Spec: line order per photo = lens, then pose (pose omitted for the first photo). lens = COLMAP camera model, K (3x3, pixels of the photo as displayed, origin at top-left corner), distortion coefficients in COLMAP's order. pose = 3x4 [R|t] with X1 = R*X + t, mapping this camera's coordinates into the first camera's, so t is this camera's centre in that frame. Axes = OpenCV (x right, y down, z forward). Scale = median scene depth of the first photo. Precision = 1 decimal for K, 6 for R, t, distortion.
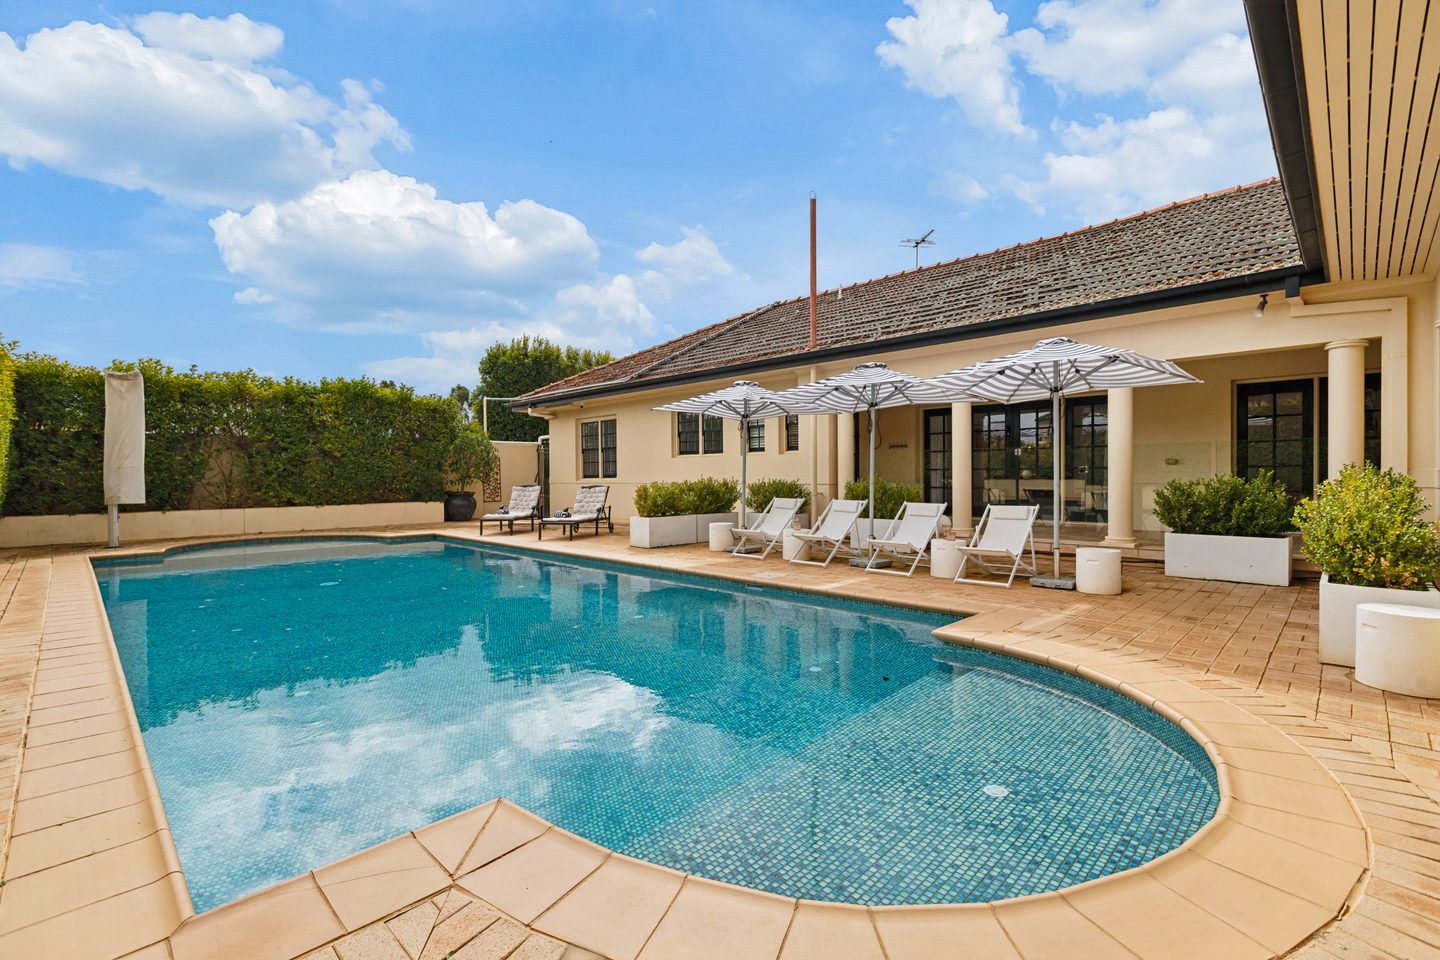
lens RADIAL K [[639.9, 0, 720.0], [0, 639.9, 480.0], [0, 0, 1]] dist [-0.000725, 0.000034]
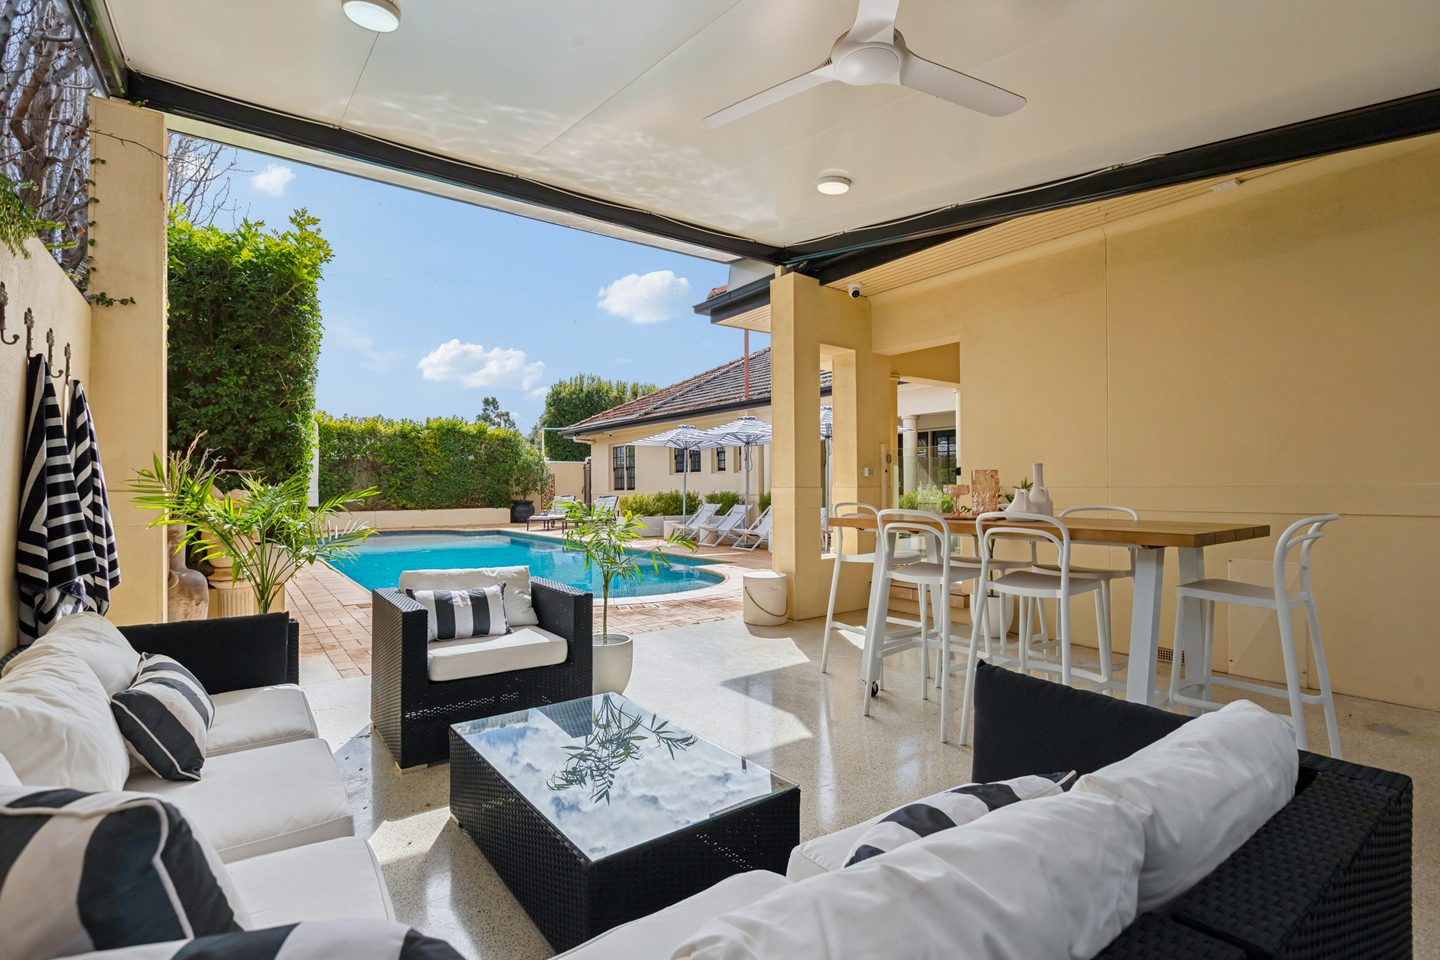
lens RADIAL K [[673.1, 0, 720.0], [0, 673.1, 480.0], [0, 0, 1]] dist [0.000183, -0.000013]
pose [[0.987868, -0.002446, -0.155274, 0.237148], [-0.000616, 0.999806, -0.019671, 0.003159], [0.155293, 0.019528, 0.987675, -0.345847]]
